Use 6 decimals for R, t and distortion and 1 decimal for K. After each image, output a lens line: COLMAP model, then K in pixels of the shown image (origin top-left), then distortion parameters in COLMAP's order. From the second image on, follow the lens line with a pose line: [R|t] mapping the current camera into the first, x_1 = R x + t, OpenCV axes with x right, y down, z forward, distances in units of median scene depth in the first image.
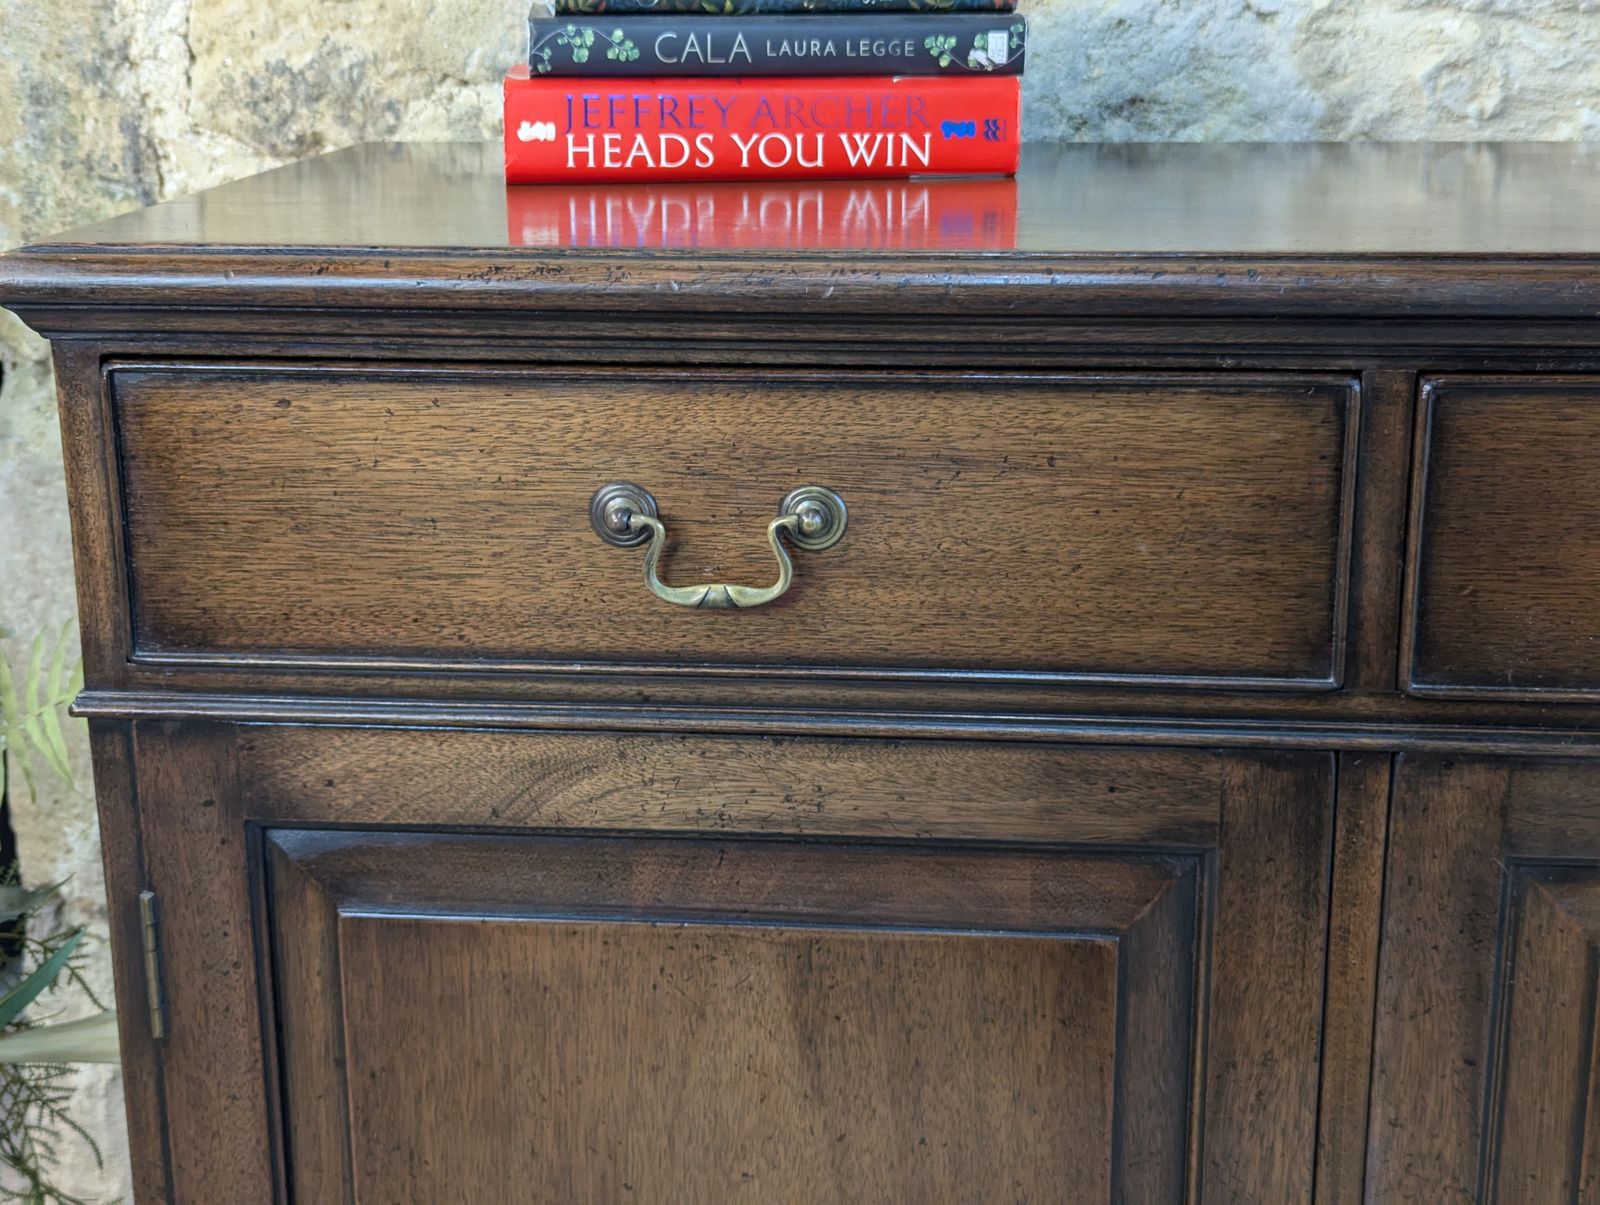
lens RADIAL K [[2283.9, 0, 776.2], [0, 2283.9, 576.1], [0, 0, 1]] dist [0.055872, 0.000000]
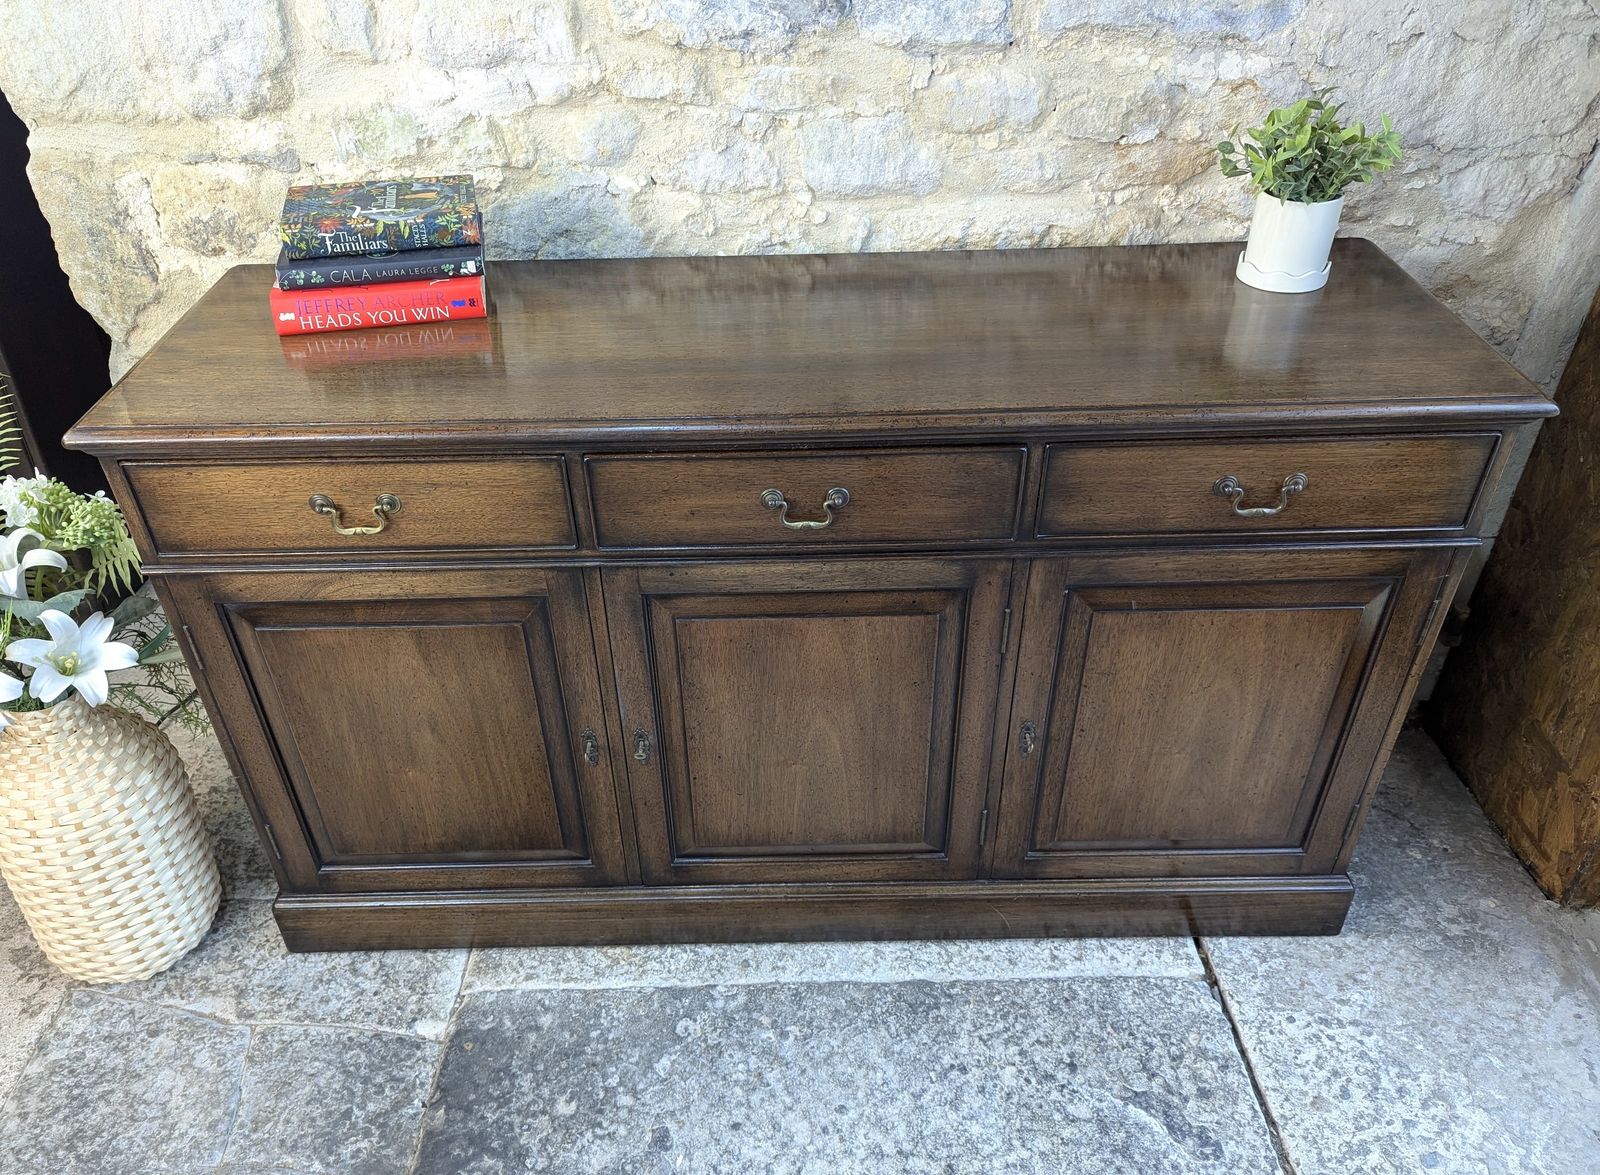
lens RADIAL K [[1184.2, 0, 777.0], [0, 1184.2, 618.7], [0, 0, 1]] dist [0.065459, -0.059983]
pose [[0.994445, -0.073941, 0.074913, 0.365255], [0.041476, 0.929390, 0.366761, -0.406110], [-0.096742, -0.361616, 0.927294, -0.479480]]
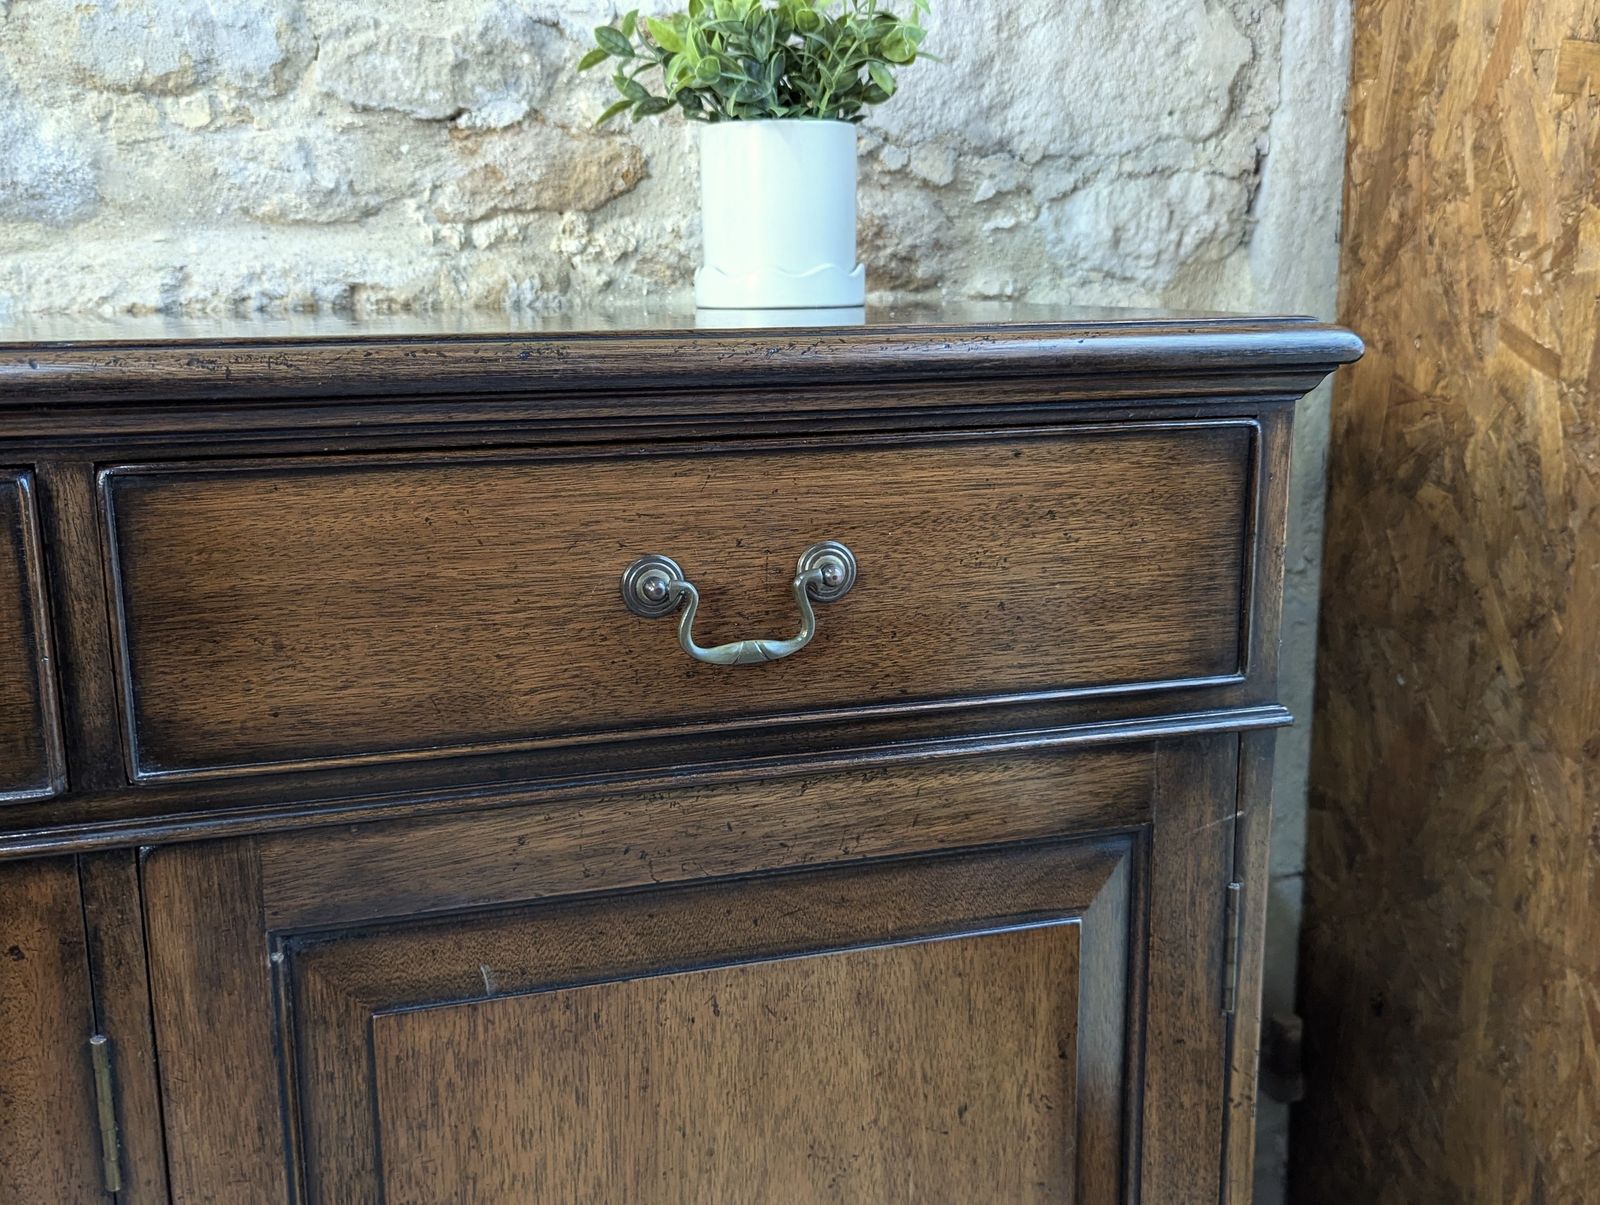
lens RADIAL K [[1499.6, 0, 788.9], [0, 1499.6, 574.2], [0, 0, 1]] dist [0.038916, 0.000000]
pose [[0.930911, -0.074035, 0.357665, 0.838676], [0.100167, 0.993446, -0.055069, 0.032187], [-0.351244, 0.087091, 0.932225, 0.211525]]
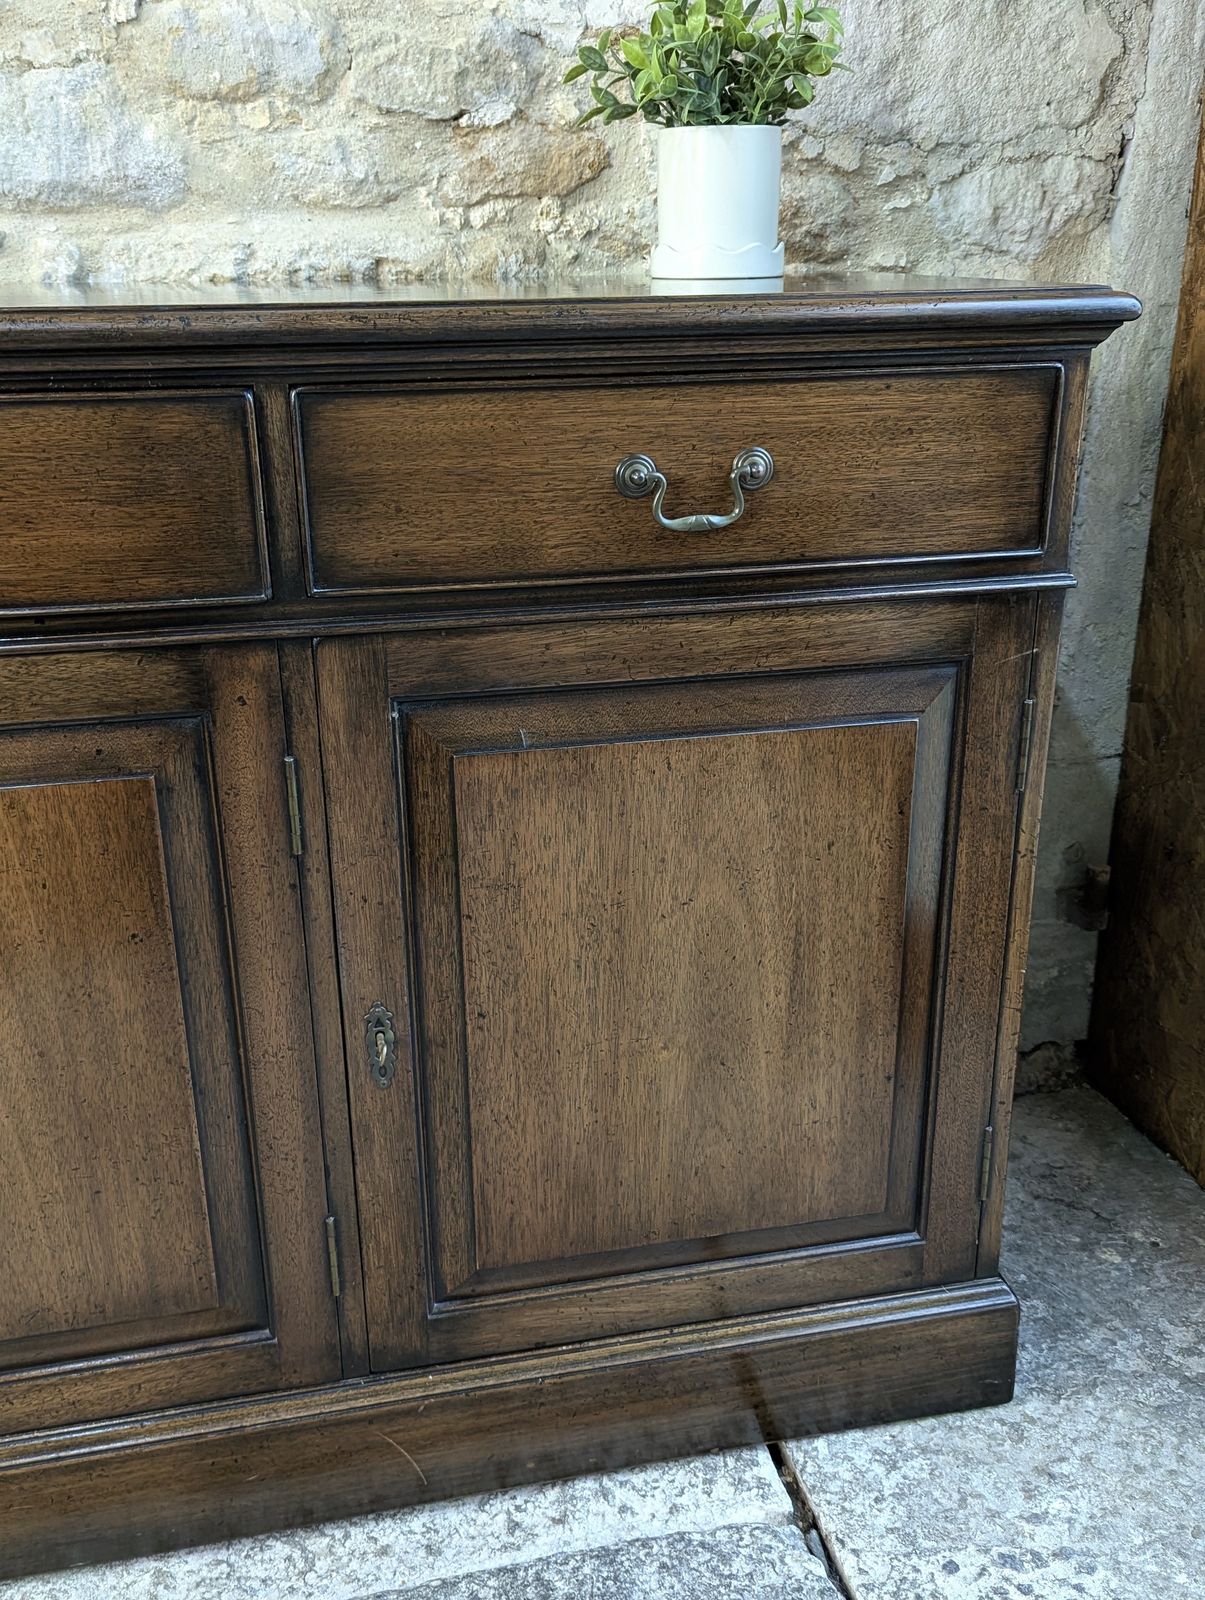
lens RADIAL K [[1499.6, 0, 599.8], [0, 1499.6, 806.0], [0, 0, 1]] dist [0.038916, 0.000000]
pose [[0.951611, -0.111016, 0.286551, 0.685720], [0.084461, 0.991041, 0.103464, 0.107166], [-0.295469, -0.074255, 0.952462, -0.108805]]
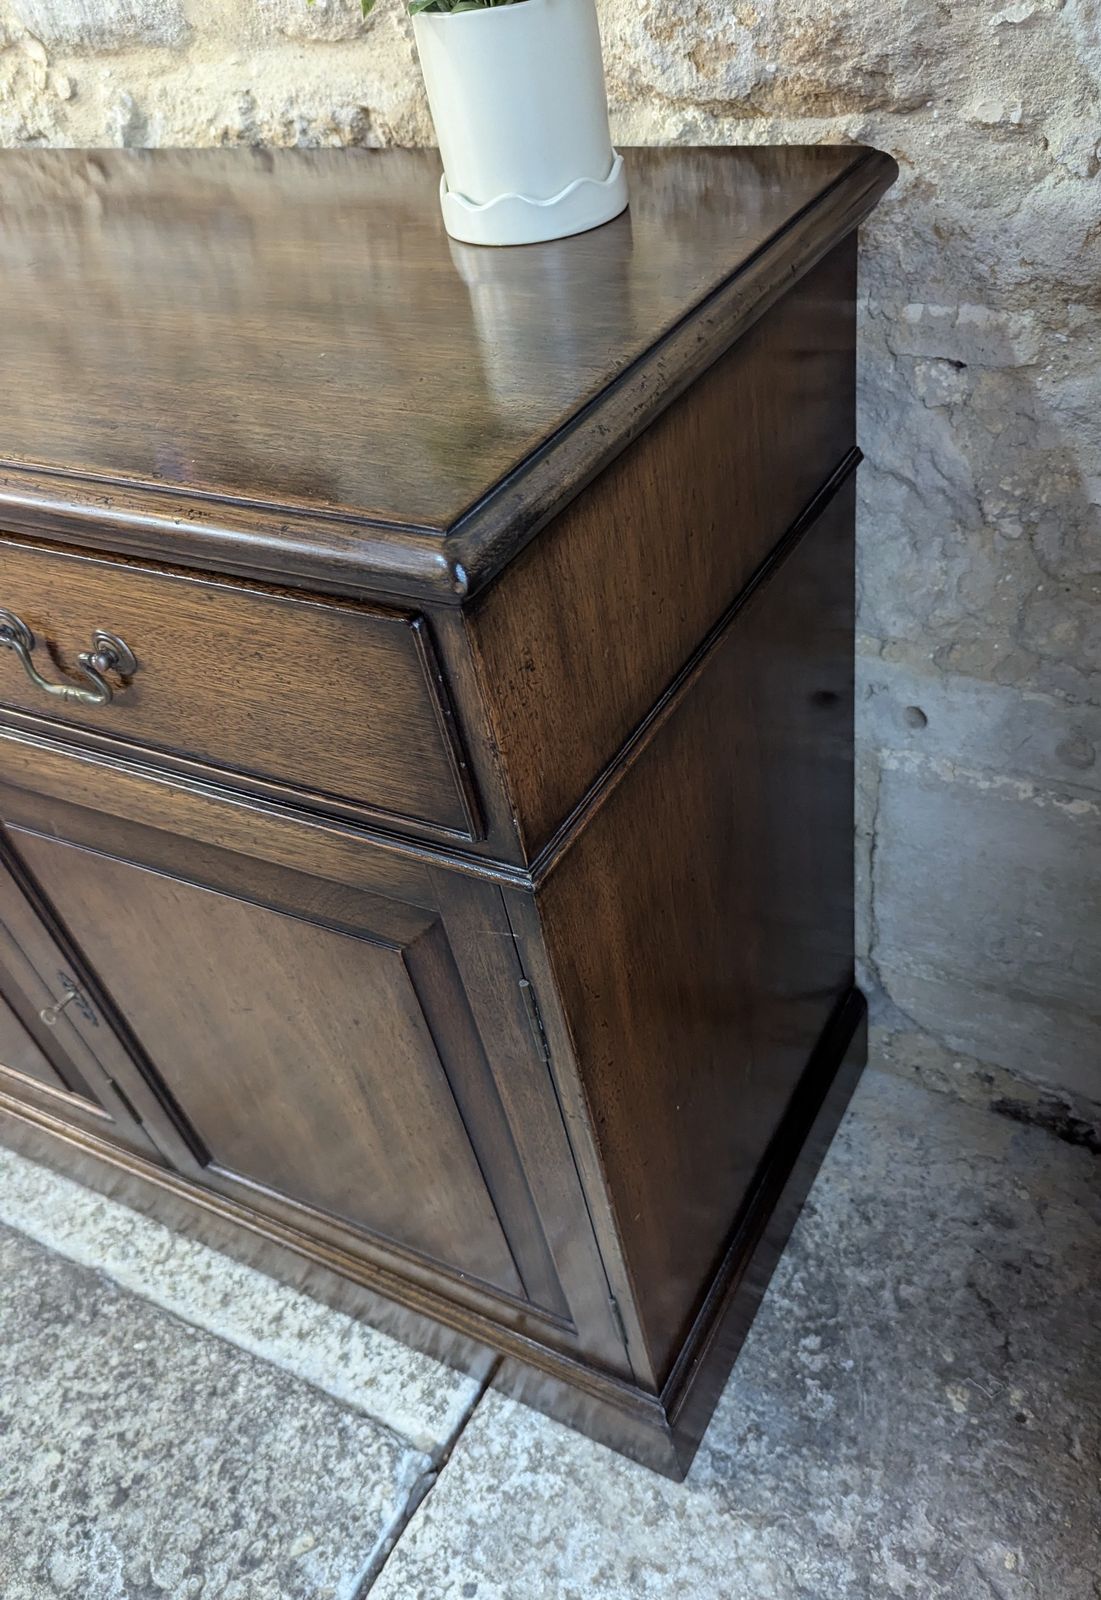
lens RADIAL K [[1220.6, 0, 626.8], [0, 1220.6, 831.9], [0, 0, 1]] dist [0.040703, -0.035819]
pose [[0.922969, 0.169151, -0.345710, 1.602840], [0.013559, 0.883395, 0.468433, -0.226089], [0.384634, -0.437037, 0.813053, 0.372790]]
